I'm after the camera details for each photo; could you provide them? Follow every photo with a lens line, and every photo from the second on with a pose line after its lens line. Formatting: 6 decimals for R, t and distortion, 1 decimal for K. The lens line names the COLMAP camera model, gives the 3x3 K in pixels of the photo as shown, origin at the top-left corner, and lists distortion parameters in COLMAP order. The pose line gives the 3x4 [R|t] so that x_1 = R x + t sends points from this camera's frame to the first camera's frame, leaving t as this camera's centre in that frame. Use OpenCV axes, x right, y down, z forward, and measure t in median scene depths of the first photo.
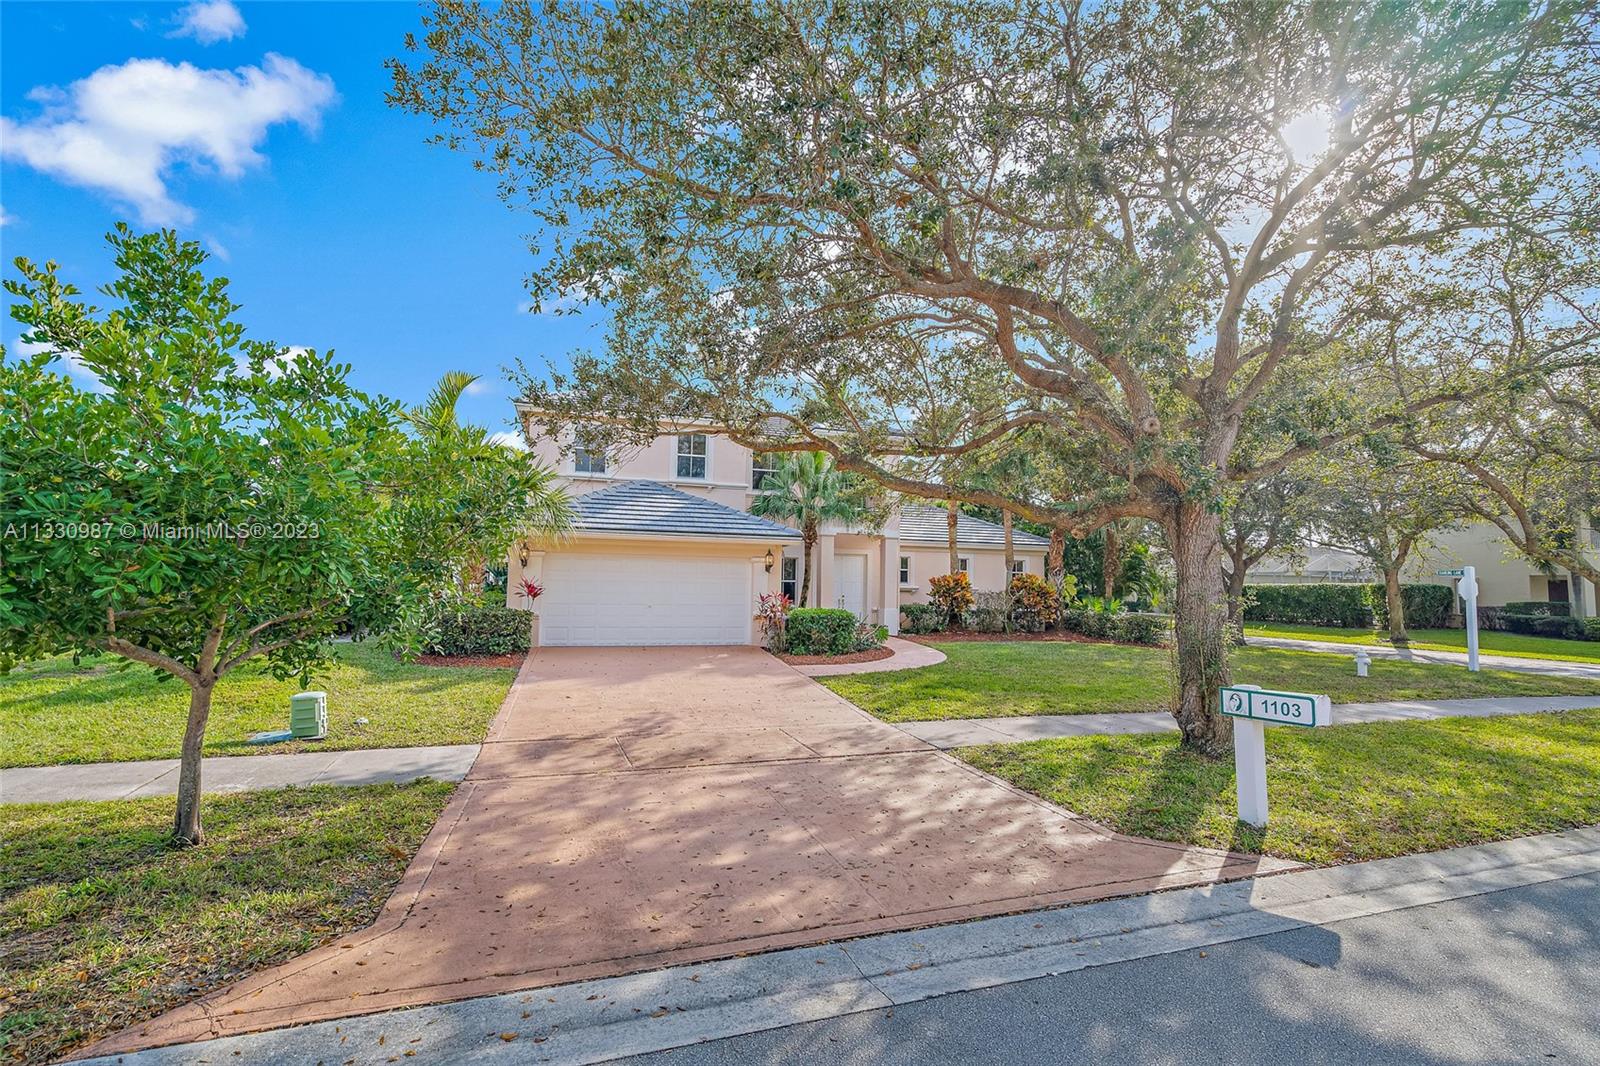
lens RADIAL K [[734.7, 0, 798.7], [0, 734.7, 535.7], [0, 0, 1]] dist [-0.001694, 0.000949]
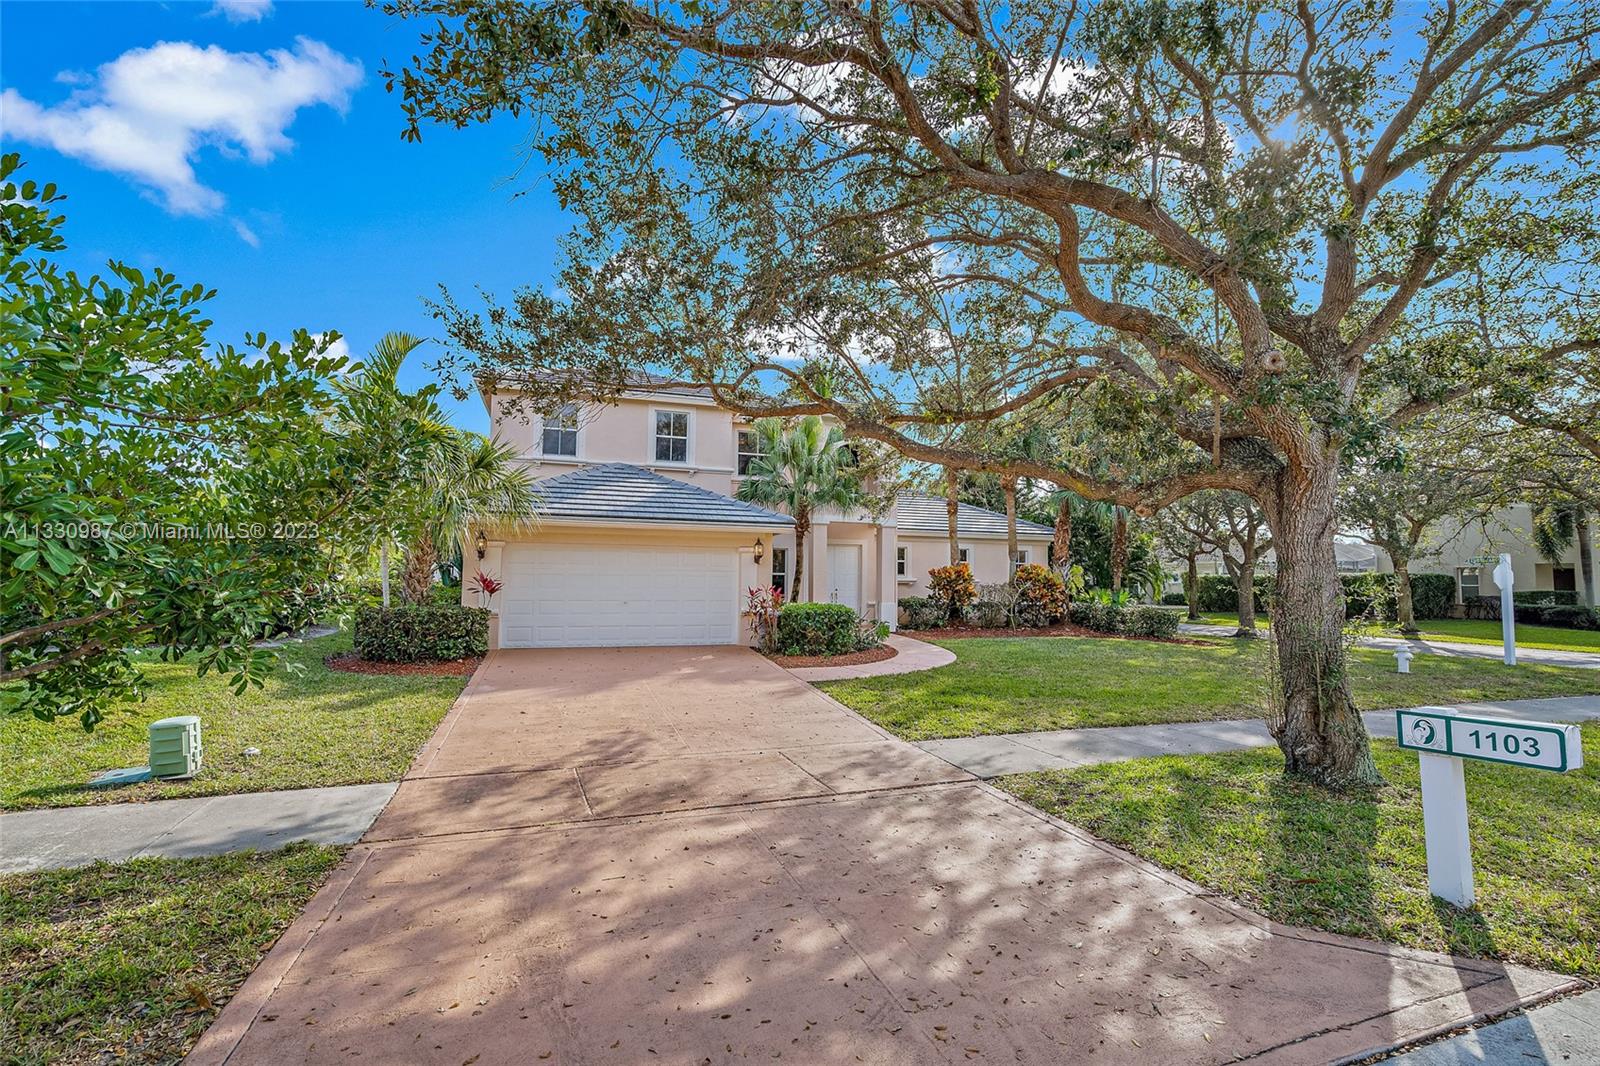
lens RADIAL K [[734.7, 0, 804.7], [0, 734.7, 526.7], [0, 0, 1]] dist [-0.001694, 0.000949]
pose [[0.999486, -0.004453, 0.031762, -0.025136], [0.004591, 0.999980, -0.004280, 0.017996], [-0.031742, 0.004423, 0.999486, 0.209487]]
